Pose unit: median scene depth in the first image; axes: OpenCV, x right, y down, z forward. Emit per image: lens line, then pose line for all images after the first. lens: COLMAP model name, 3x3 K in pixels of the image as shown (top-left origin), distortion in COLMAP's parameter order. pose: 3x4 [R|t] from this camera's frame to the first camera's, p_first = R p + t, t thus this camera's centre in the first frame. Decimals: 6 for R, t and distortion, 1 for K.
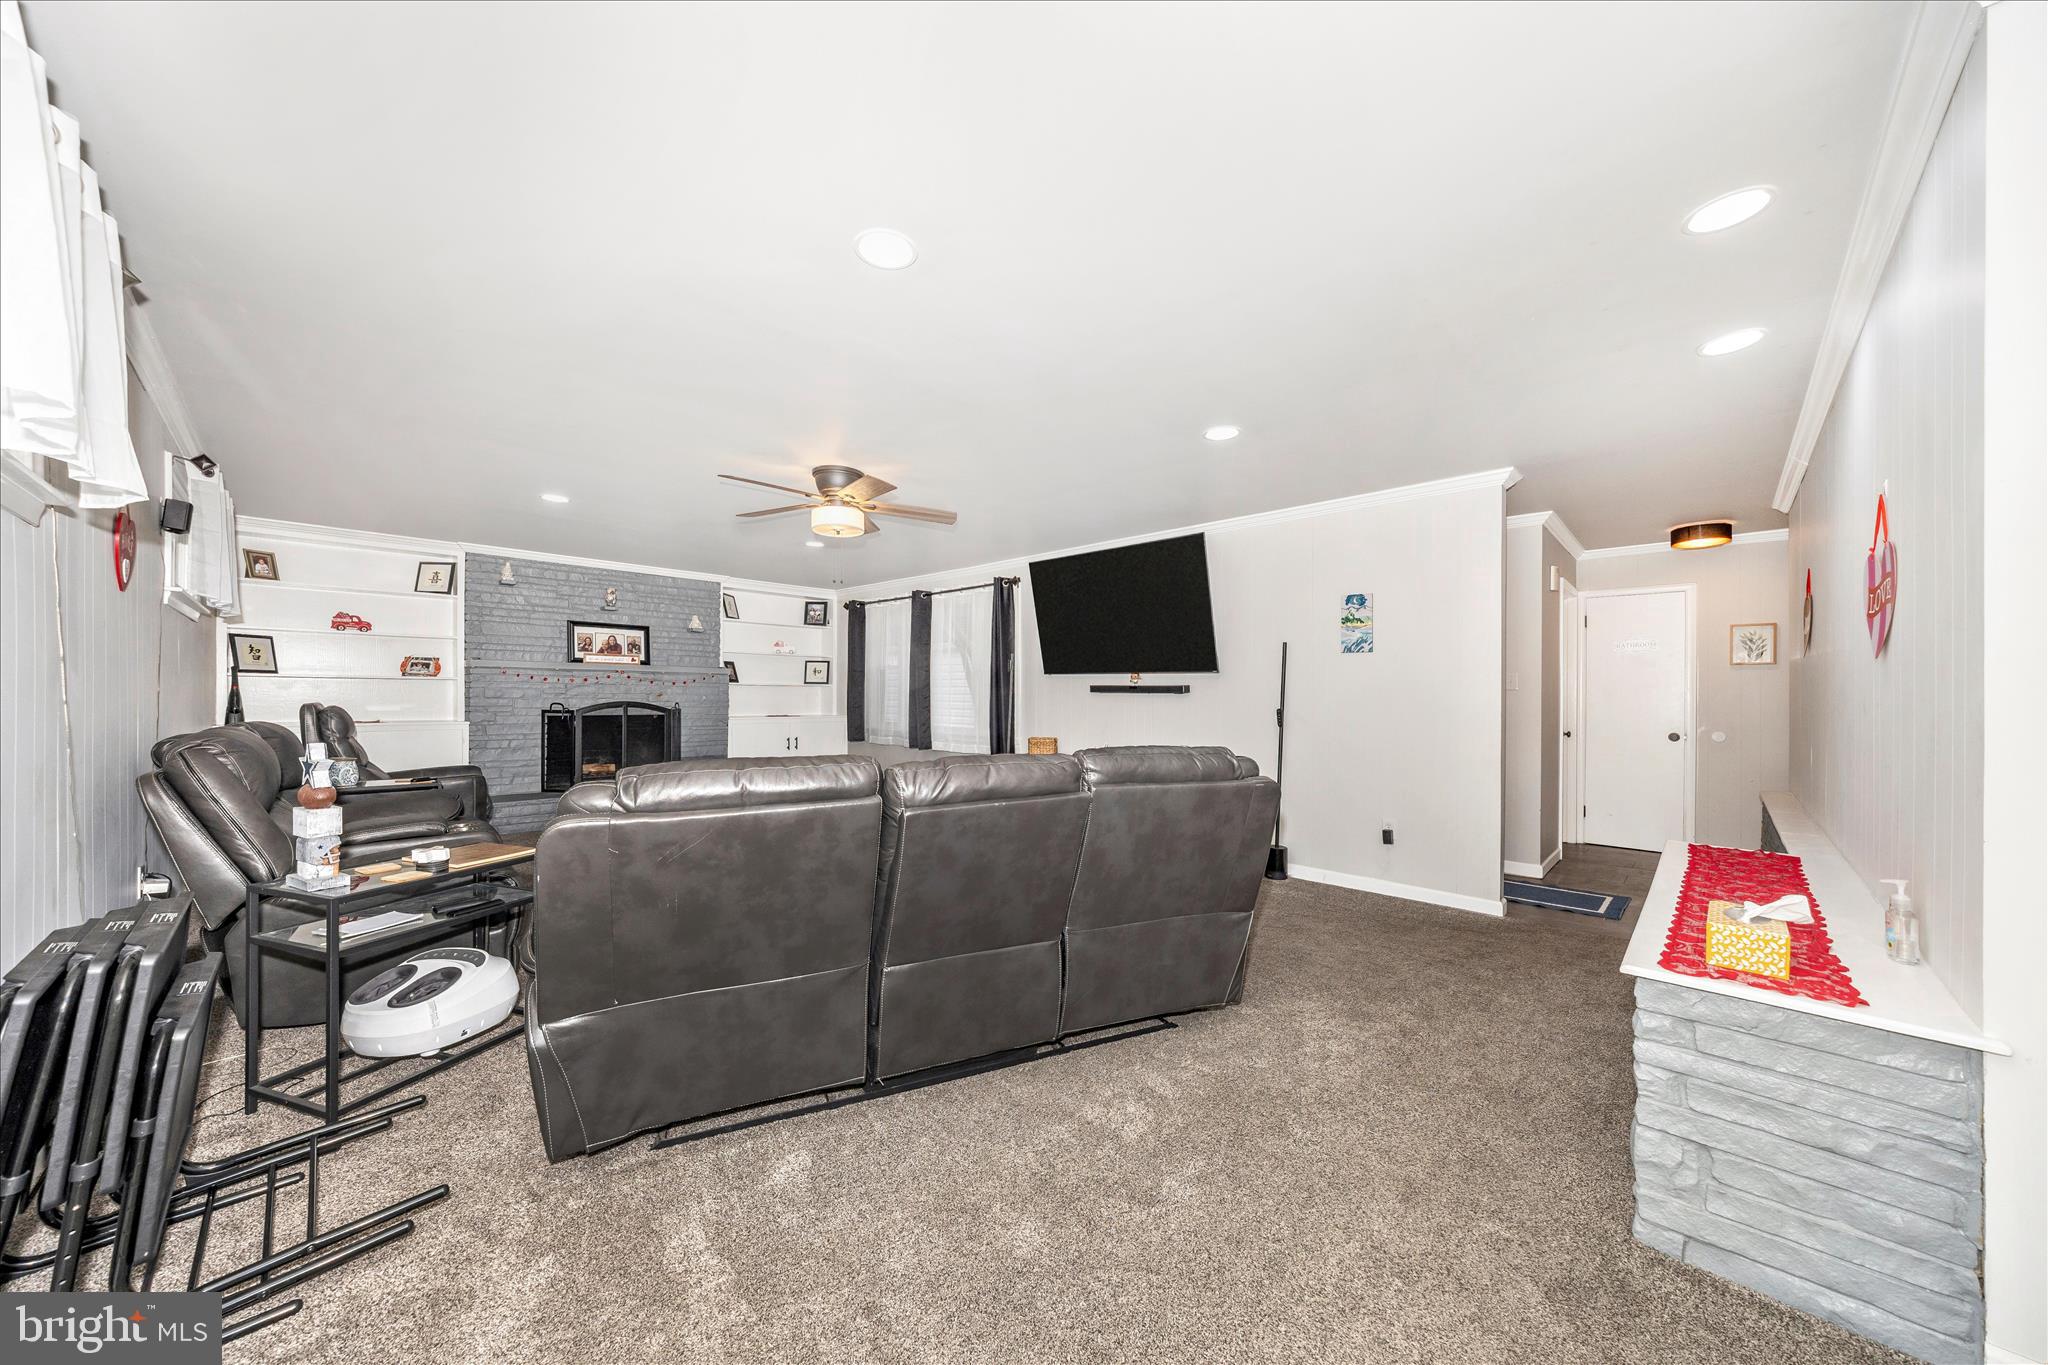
lens RADIAL K [[714.5, 0, 1008.2], [0, 714.5, 695.3], [0, 0, 1]] dist [-0.000080, -0.000020]
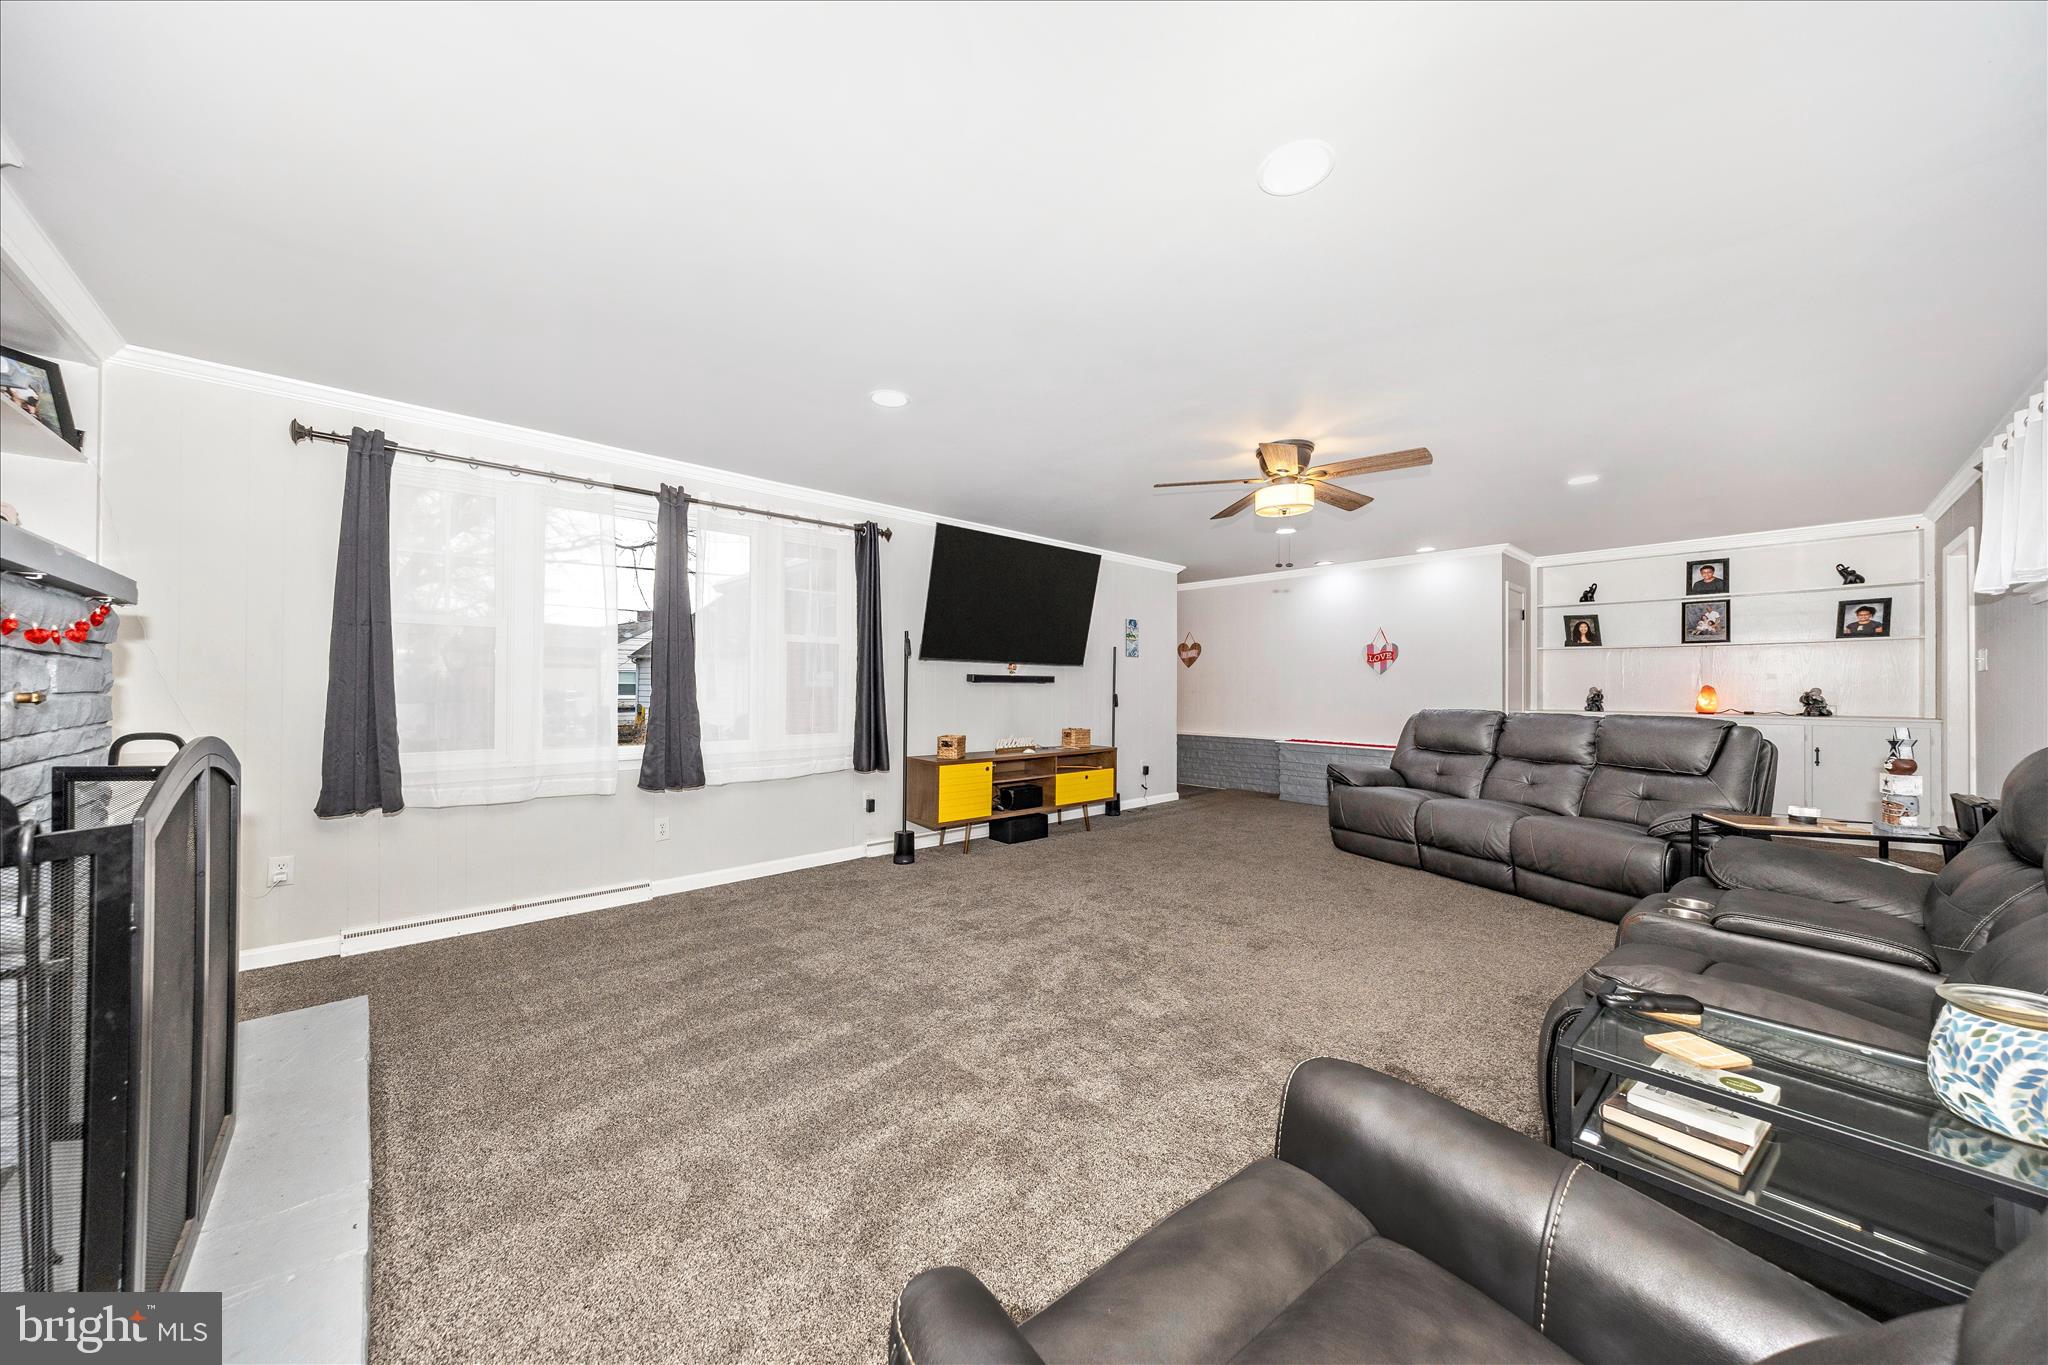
lens RADIAL K [[694.8, 0, 1024.0], [0, 694.8, 682.5], [0, 0, 1]] dist [-0.001566, -0.000135]
pose [[0.025327, -0.002931, 0.999675, -0.699214], [-0.001779, 0.999994, 0.002977, -0.005744], [-0.999678, -0.001854, 0.025321, 0.807681]]
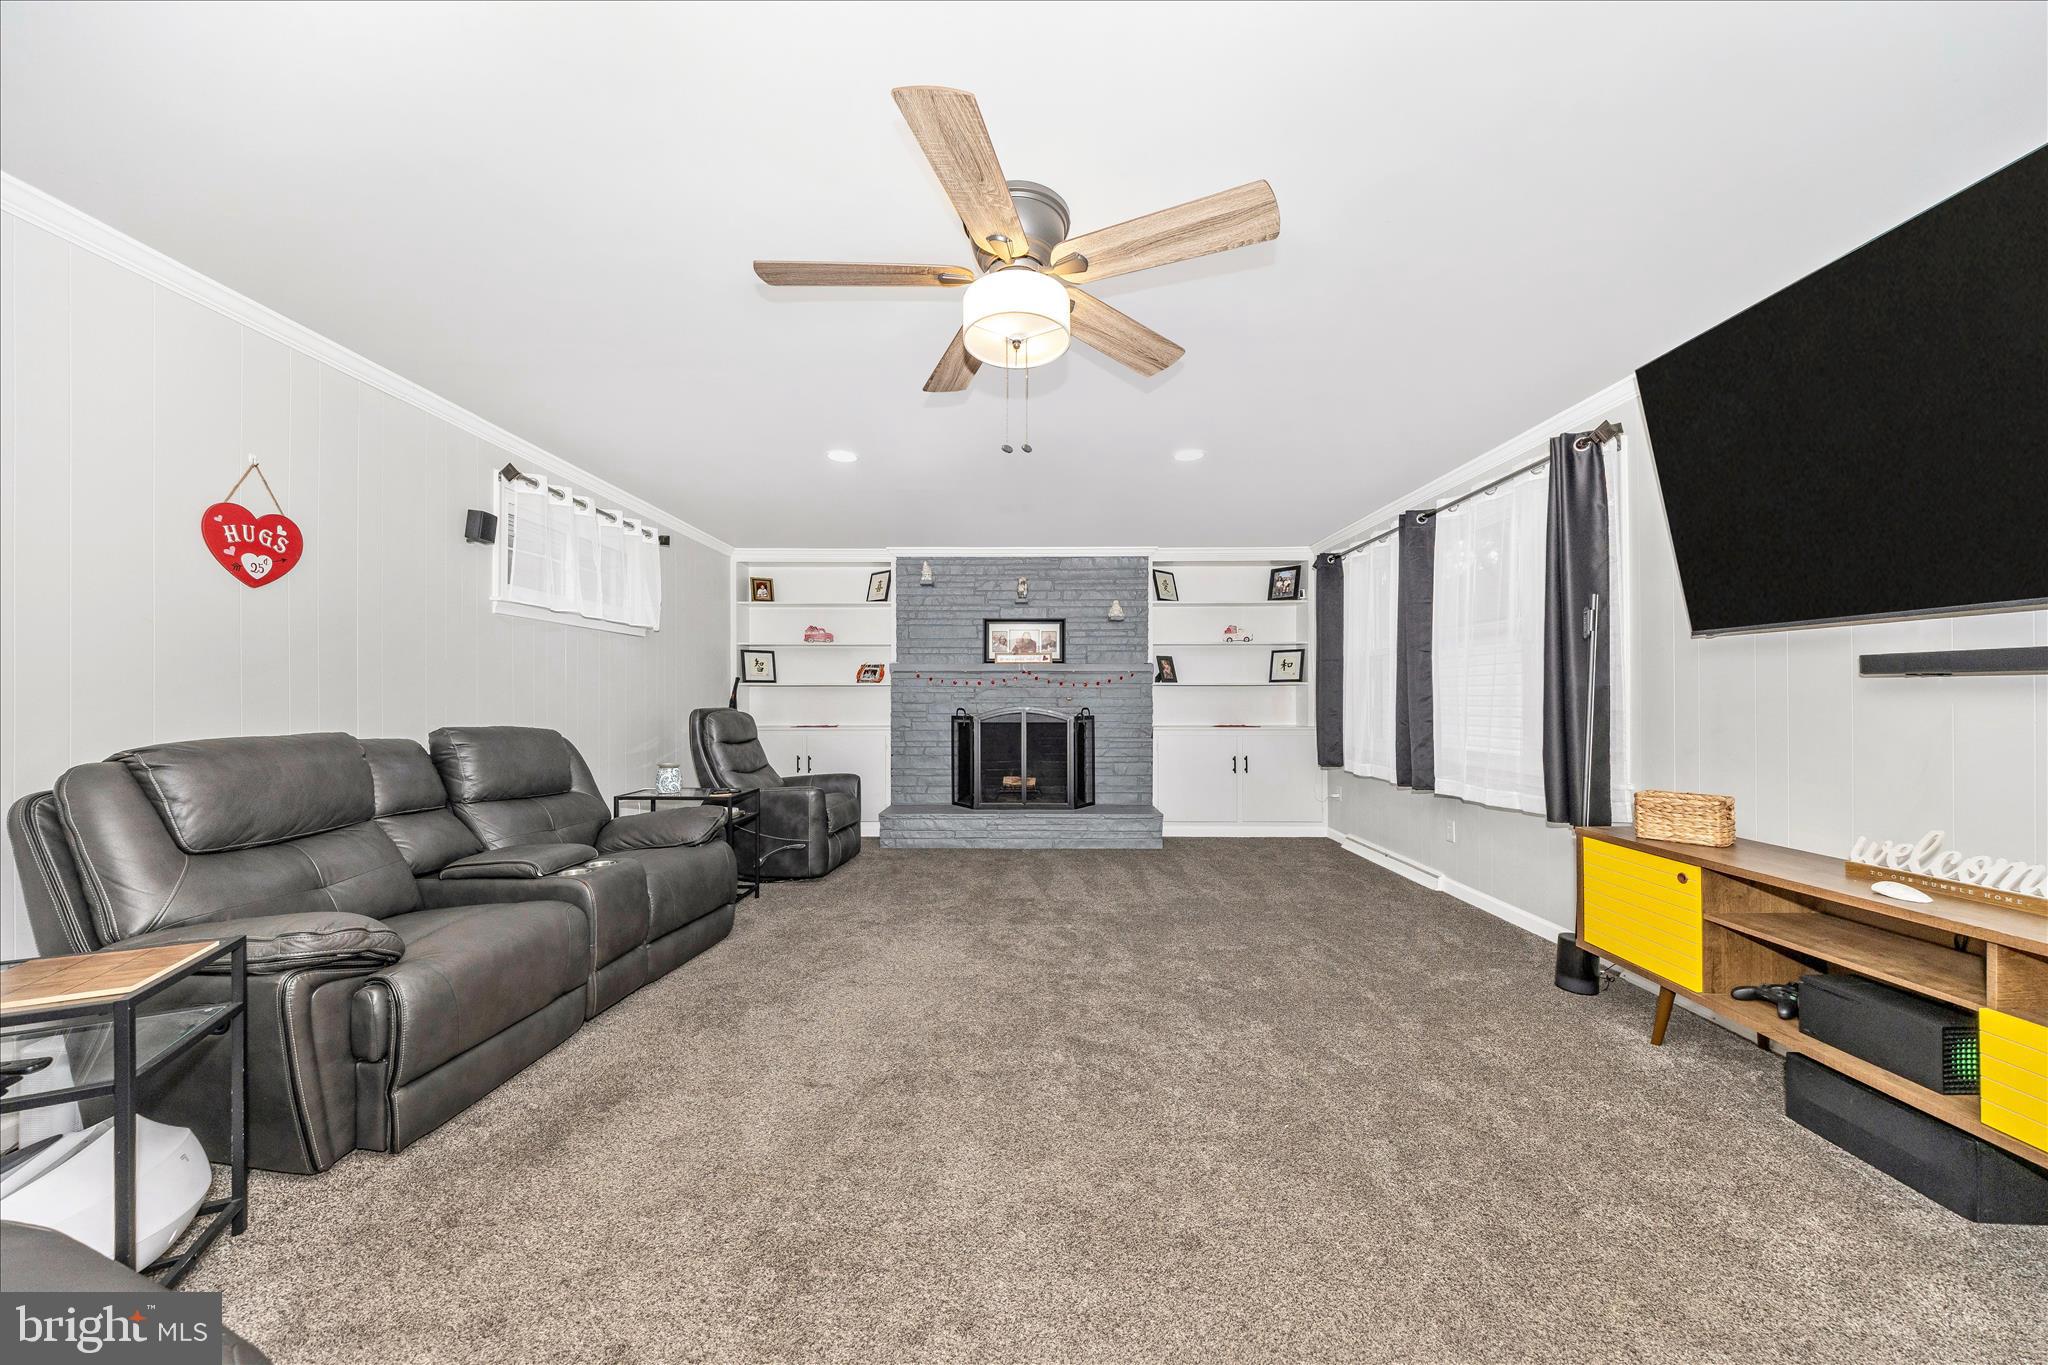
lens RADIAL K [[709.8, 0, 1023.3], [0, 709.8, 699.4], [0, 0, 1]] dist [-0.000514, -0.000146]
pose [[0.706081, -0.009836, -0.708063, 0.063903], [0.005934, 0.999951, -0.007974, 0.006935], [0.708107, 0.001429, 0.706104, 0.415183]]
